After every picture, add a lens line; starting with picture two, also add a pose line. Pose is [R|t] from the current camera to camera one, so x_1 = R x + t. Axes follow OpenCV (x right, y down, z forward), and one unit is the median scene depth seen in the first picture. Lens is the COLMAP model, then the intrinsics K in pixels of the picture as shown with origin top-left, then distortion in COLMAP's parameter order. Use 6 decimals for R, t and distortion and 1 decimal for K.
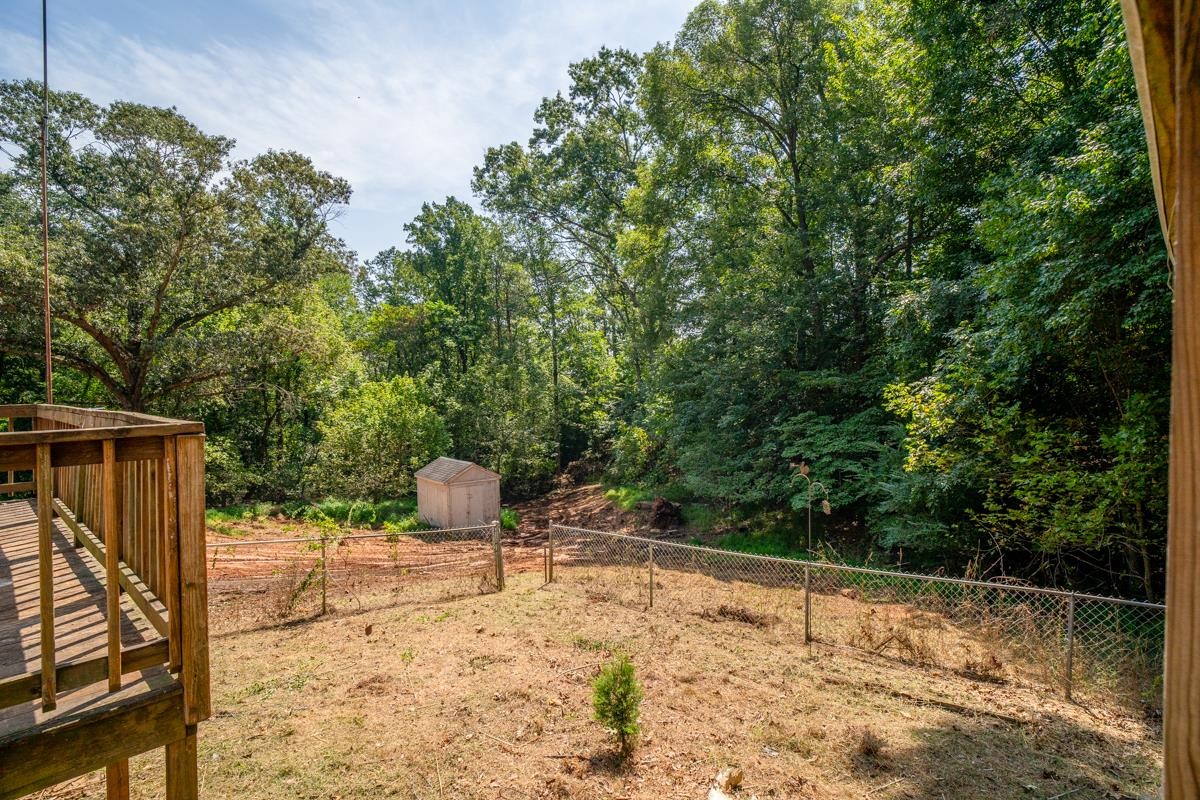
lens RADIAL K [[642.4, 0, 602.1], [0, 642.4, 400.7], [0, 0, 1]] dist [-0.036458, 0.016500]
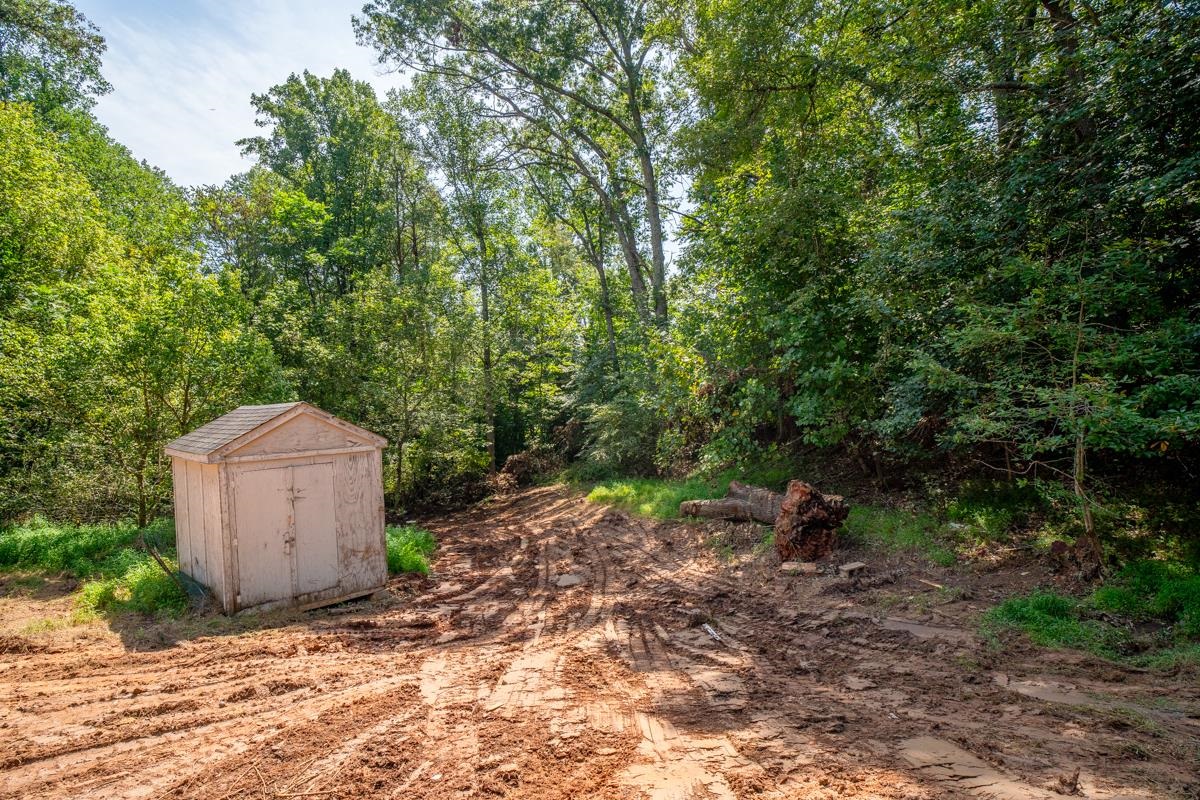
lens RADIAL K [[642.4, 0, 591.9], [0, 642.4, 397.1], [0, 0, 1]] dist [-0.036458, 0.016500]
pose [[0.993220, -0.013026, 0.115519, -0.043440], [0.016399, 0.999465, -0.028296, 0.057437], [-0.115088, 0.029999, 0.992902, 0.331527]]
